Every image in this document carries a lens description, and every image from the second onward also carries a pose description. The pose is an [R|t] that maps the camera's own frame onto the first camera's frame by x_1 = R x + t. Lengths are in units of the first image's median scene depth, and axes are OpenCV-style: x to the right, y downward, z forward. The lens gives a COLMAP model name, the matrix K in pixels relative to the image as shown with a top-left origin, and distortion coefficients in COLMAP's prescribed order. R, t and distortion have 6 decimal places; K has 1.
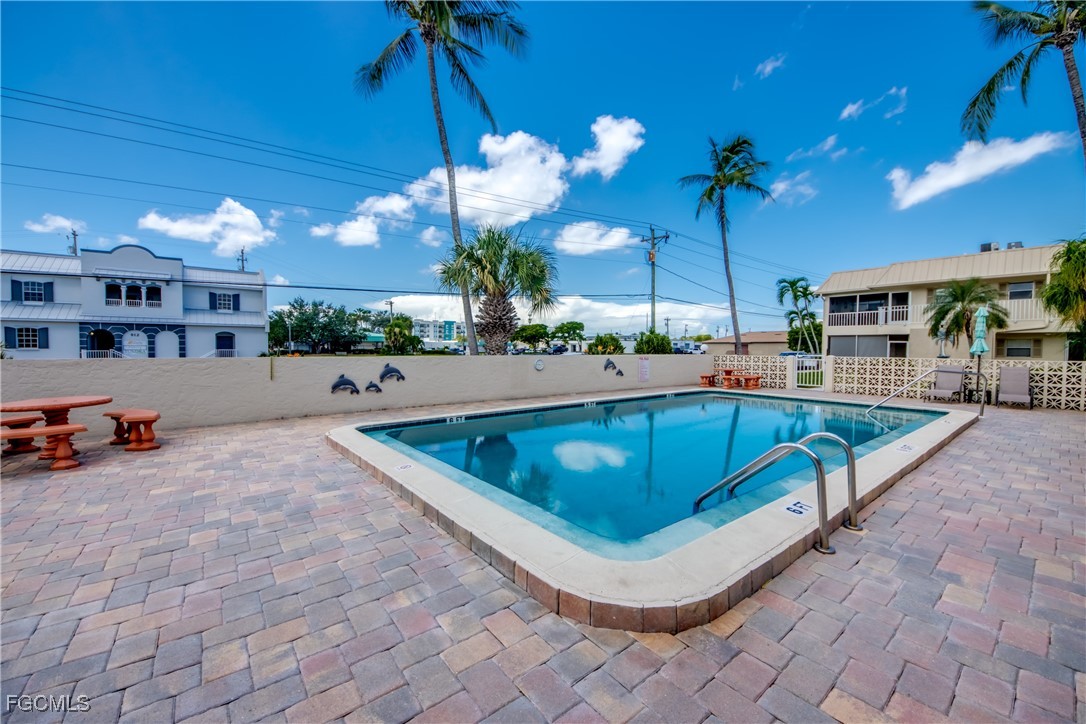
lens RADIAL K [[416.2, 0, 558.2], [0, 416.2, 386.0], [0, 0, 1]] dist [-0.001536, -0.000498]
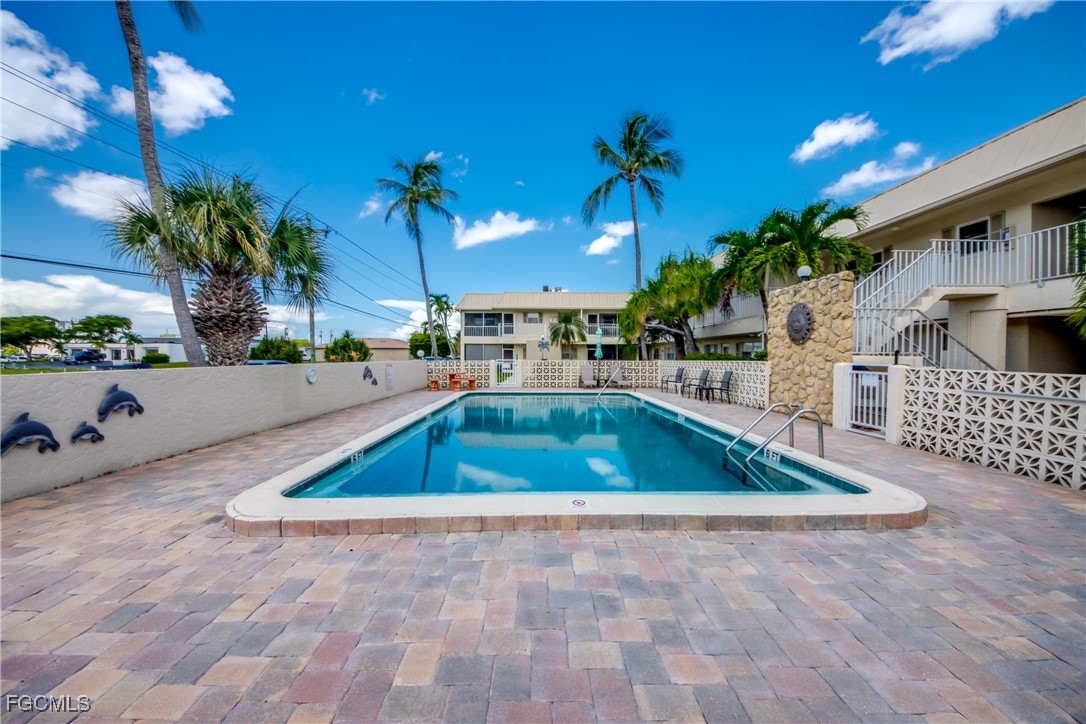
lens RADIAL K [[411.7, 0, 532.1], [0, 411.7, 365.1], [0, 0, 1]] dist [0.030893, -0.021772]
pose [[0.627965, -0.023081, 0.777899, -0.143129], [0.071271, 0.997065, -0.027950, -0.007765], [-0.774971, 0.072993, 0.627767, 0.074695]]
